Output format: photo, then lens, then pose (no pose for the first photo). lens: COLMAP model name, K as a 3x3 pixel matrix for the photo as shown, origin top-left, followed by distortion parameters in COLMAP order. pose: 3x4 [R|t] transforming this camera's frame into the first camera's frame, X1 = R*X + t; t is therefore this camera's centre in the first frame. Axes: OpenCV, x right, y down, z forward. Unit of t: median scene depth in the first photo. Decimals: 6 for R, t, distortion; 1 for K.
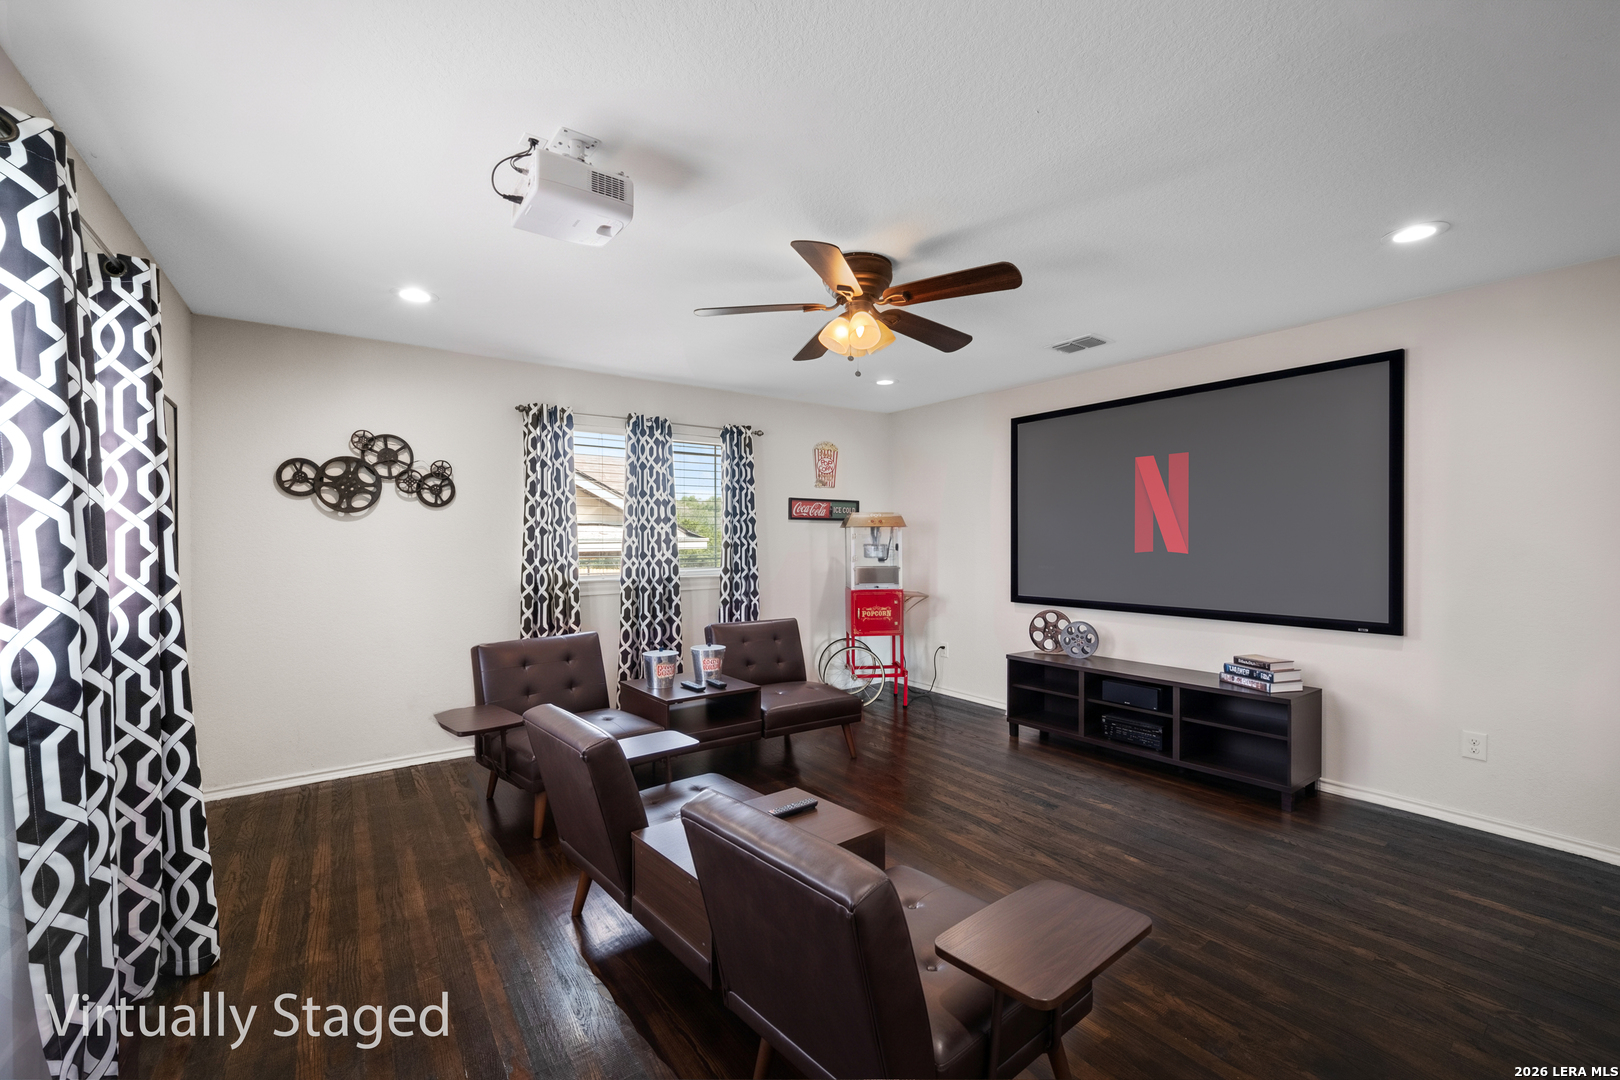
lens RADIAL K [[652.2, 0, 810.0], [0, 652.2, 540.0], [0, 0, 1]] dist [-0.031423, 0.009378]
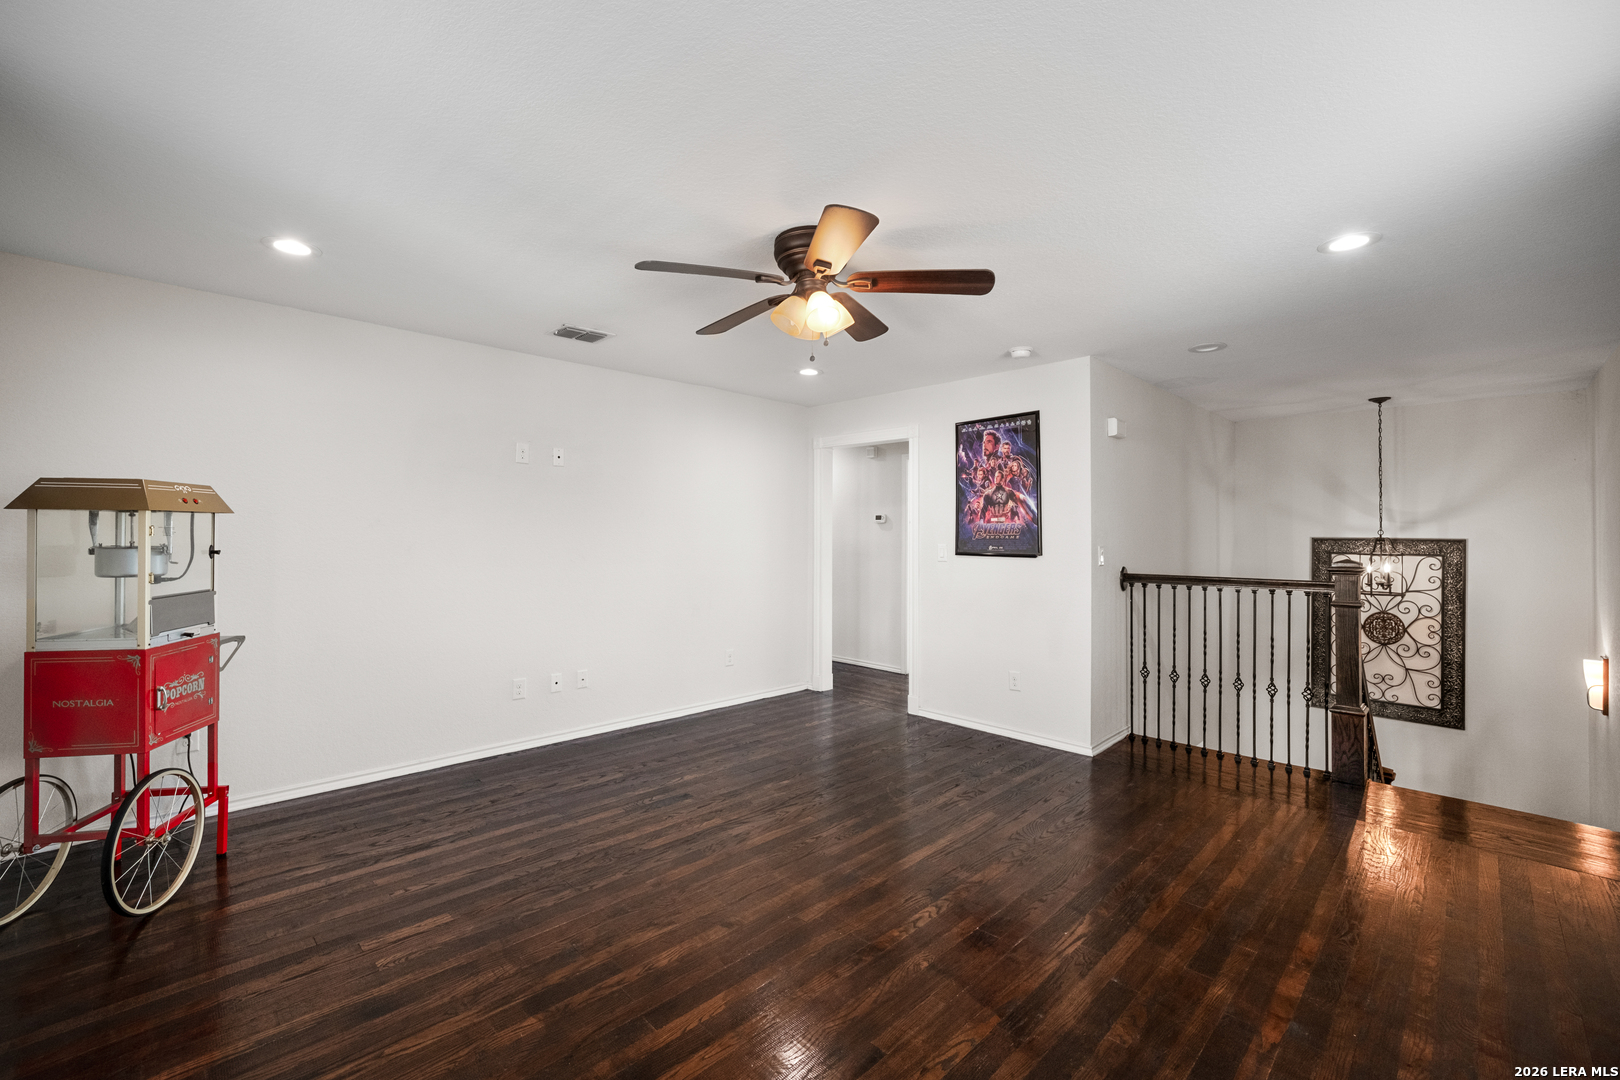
lens RADIAL K [[652.2, 0, 810.0], [0, 652.2, 540.0], [0, 0, 1]] dist [-0.031423, 0.009378]
pose [[-0.145084, 0.003602, 0.989413, -0.611935], [0.002708, 0.999991, -0.003244, 0.005113], [-0.989416, 0.002209, -0.145092, 0.852630]]
